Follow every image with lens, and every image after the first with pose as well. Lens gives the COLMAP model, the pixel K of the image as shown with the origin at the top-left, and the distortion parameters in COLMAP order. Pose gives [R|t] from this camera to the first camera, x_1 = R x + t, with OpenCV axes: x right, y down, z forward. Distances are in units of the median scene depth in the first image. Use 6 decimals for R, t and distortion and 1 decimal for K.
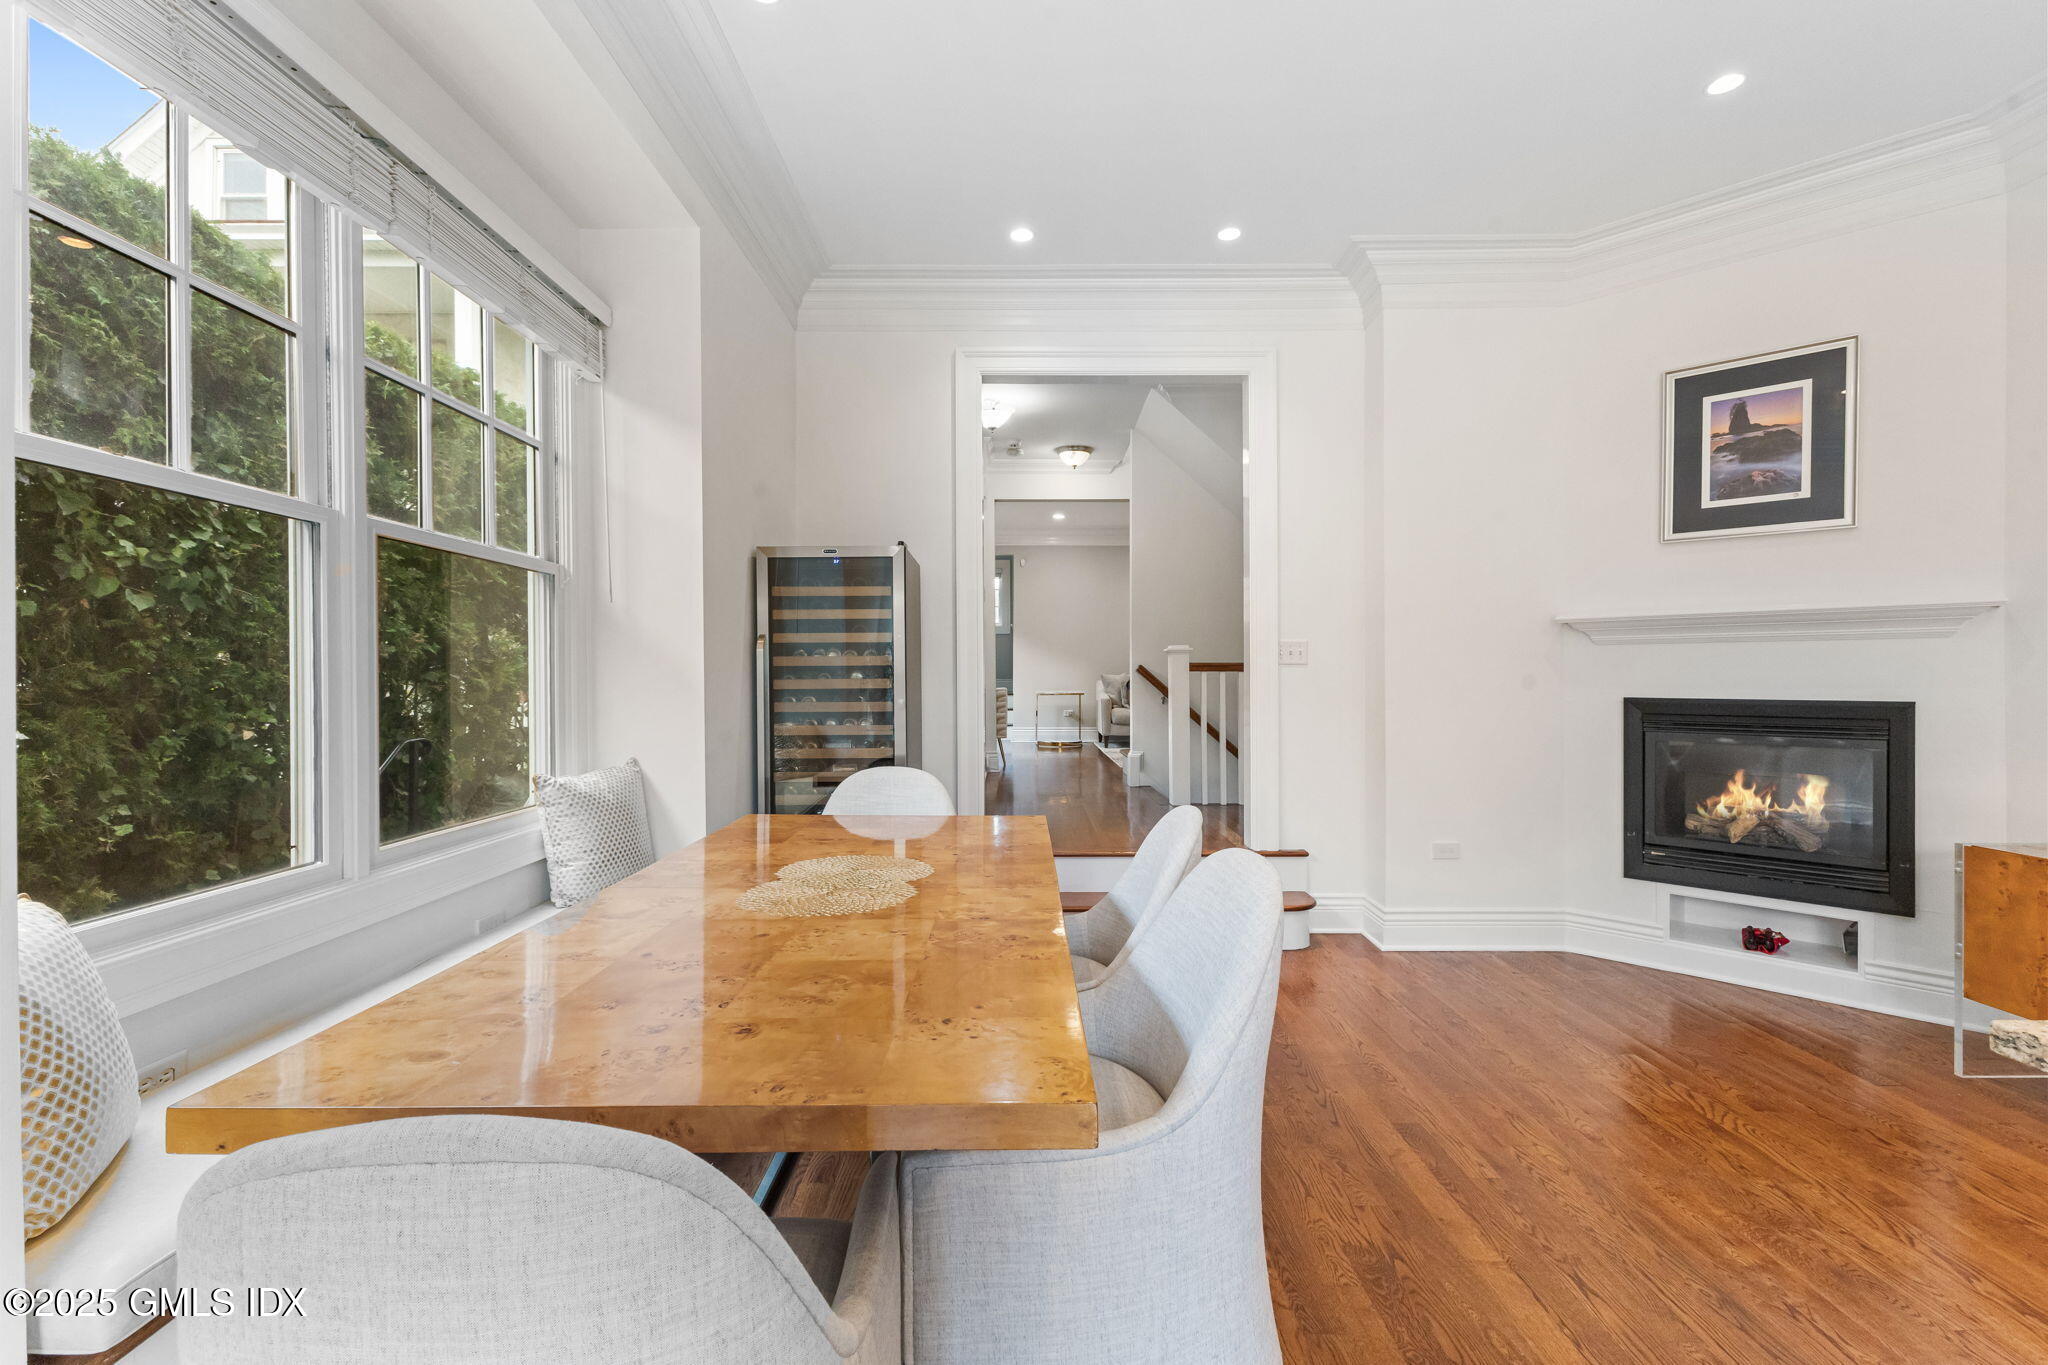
lens RADIAL K [[901.7, 0, 1012.5], [0, 901.7, 685.0], [0, 0, 1]] dist [0.009756, 0.000651]
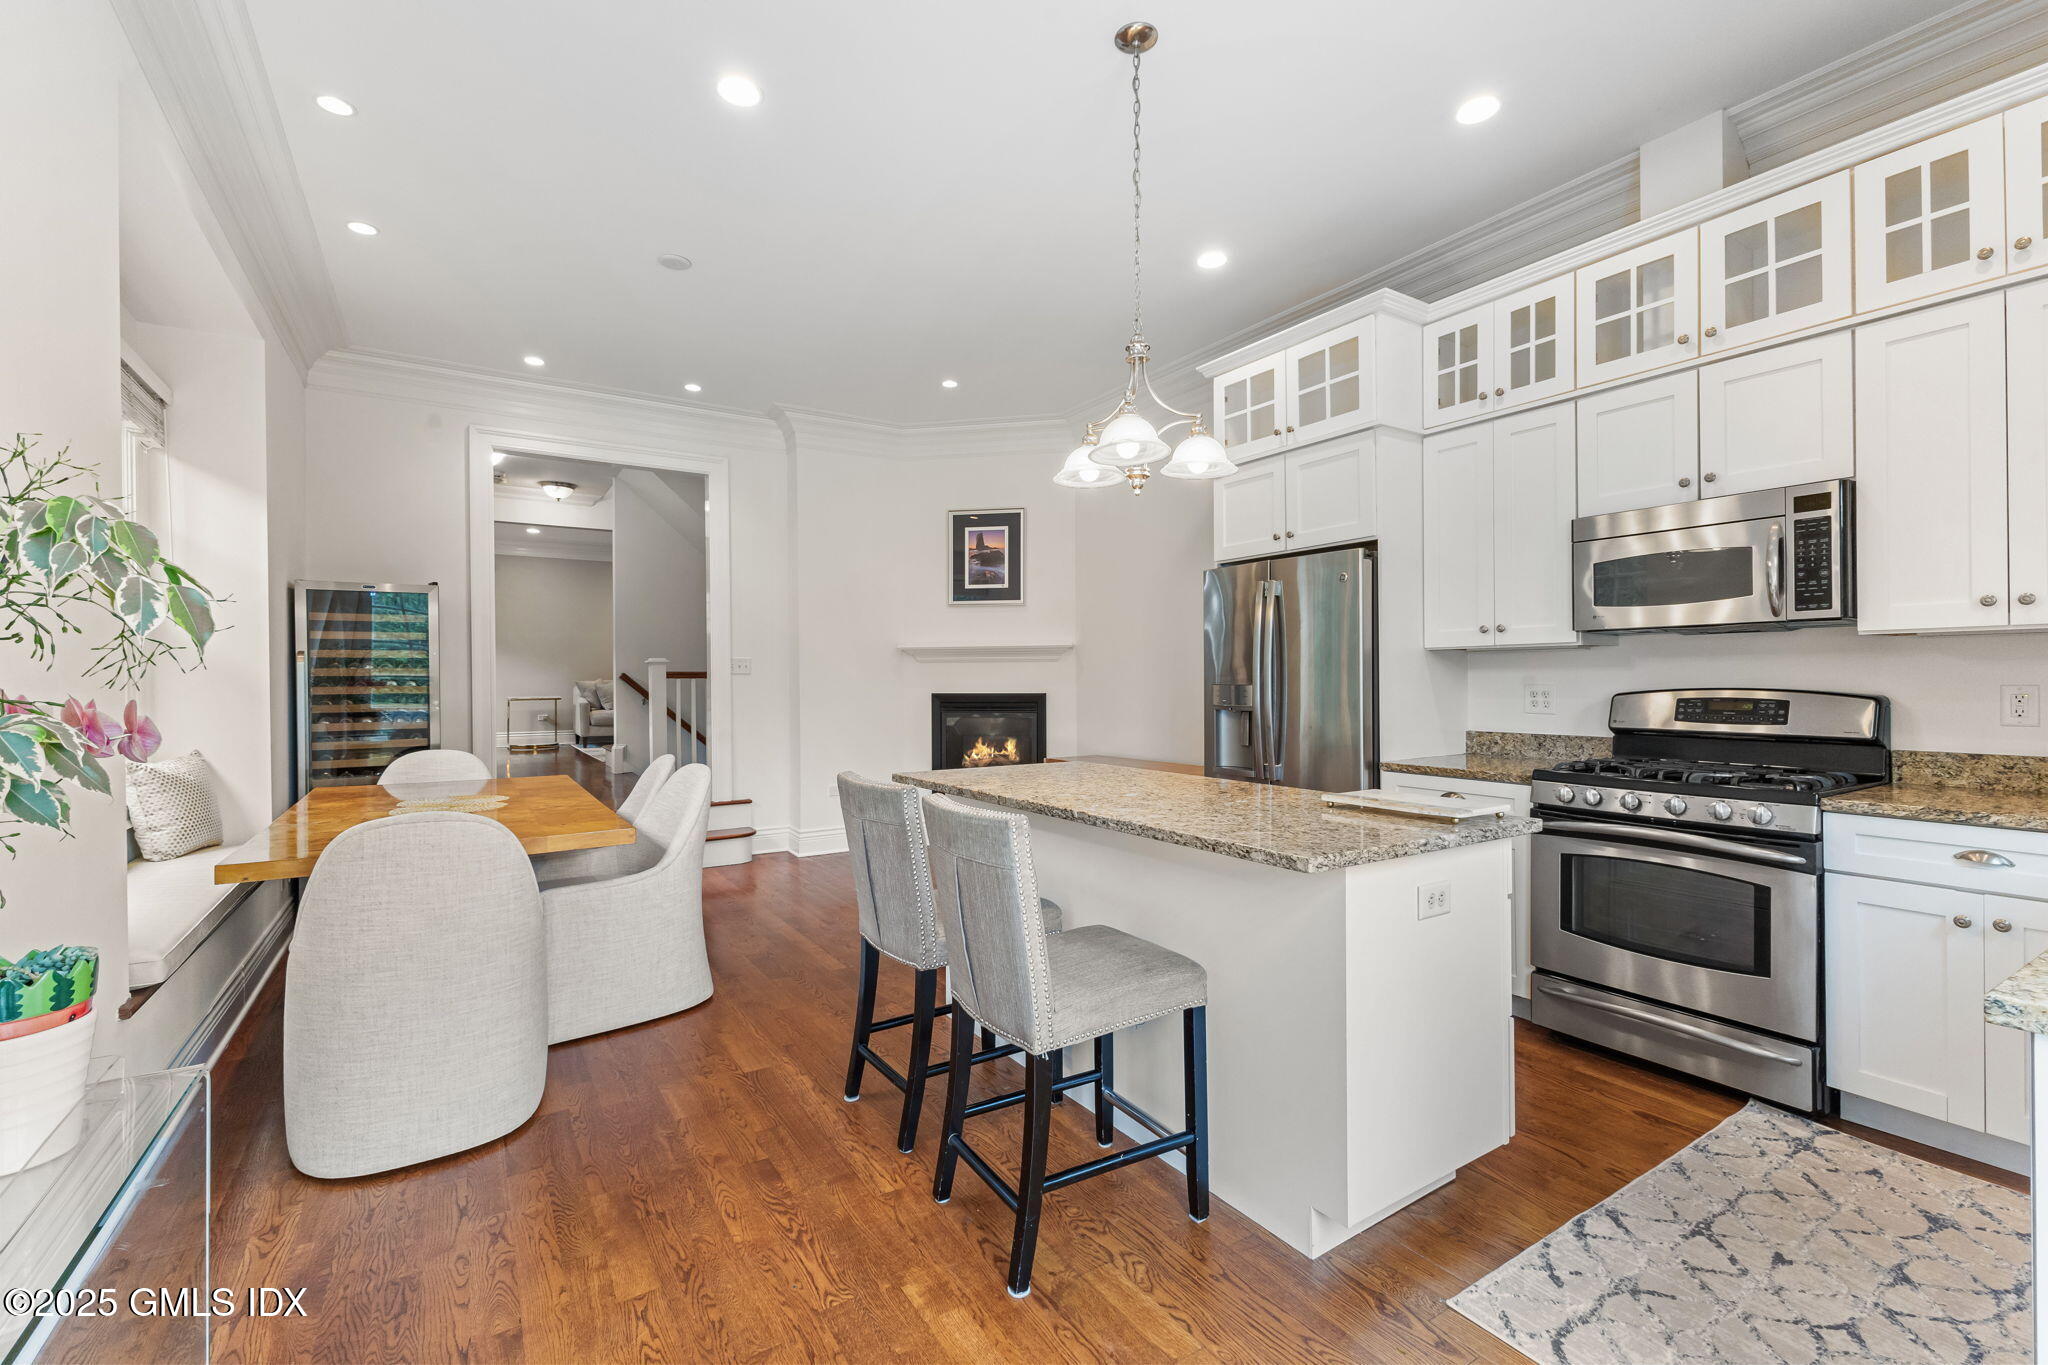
lens RADIAL K [[901.7, 0, 1031.2], [0, 901.7, 677.6], [0, 0, 1]] dist [0.009756, 0.000651]
pose [[0.836829, -0.002302, 0.547460, -0.111789], [0.009528, 0.999901, -0.010360, 0.003268], [-0.547382, 0.013886, 0.836768, -0.551253]]
